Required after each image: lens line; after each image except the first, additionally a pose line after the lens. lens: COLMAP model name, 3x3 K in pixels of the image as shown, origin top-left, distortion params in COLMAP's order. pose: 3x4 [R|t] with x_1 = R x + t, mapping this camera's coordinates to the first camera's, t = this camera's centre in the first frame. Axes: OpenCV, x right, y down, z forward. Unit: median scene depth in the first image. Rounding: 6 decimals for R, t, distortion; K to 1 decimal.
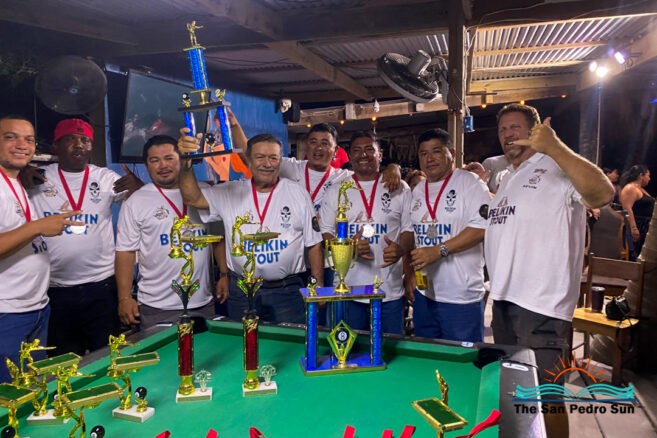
lens RADIAL K [[500.8, 0, 318.3], [0, 500.8, 201.6], [0, 0, 1]] dist [0.020143, -0.029164]
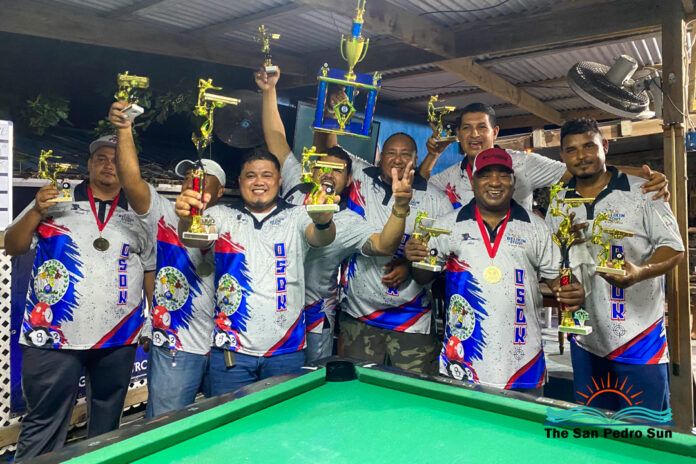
lens RADIAL K [[530.5, 0, 346.8], [0, 530.5, 200.0], [0, 0, 1]] dist [0.020143, -0.029164]
pose [[0.958571, -0.003874, -0.284828, 0.012913], [-0.018646, 0.996910, -0.076313, 0.009071], [0.284244, 0.078463, 0.955536, 0.043940]]
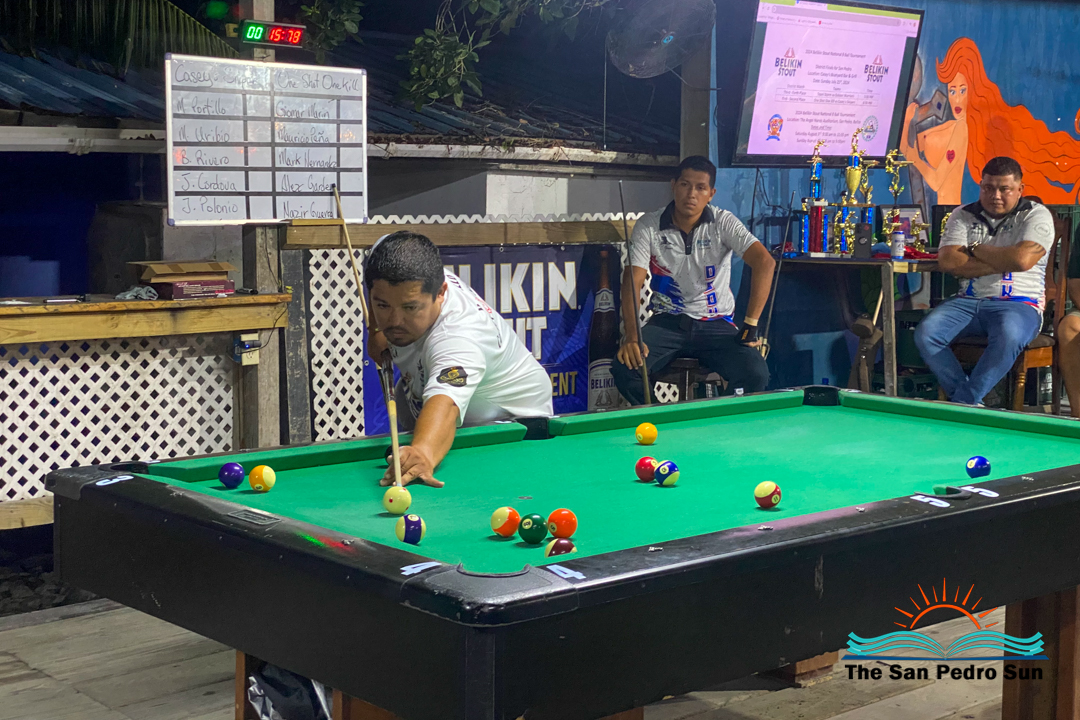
lens RADIAL K [[1611.2, 0, 545.5], [0, 1611.2, 314.4], [0, 0, 1]] dist [0.127170, 0.000000]
pose [[0.886222, 0.052319, -0.460297, 0.233962], [-0.040961, 0.998560, 0.034636, 0.028751], [0.461446, -0.011841, 0.887089, -0.632525]]
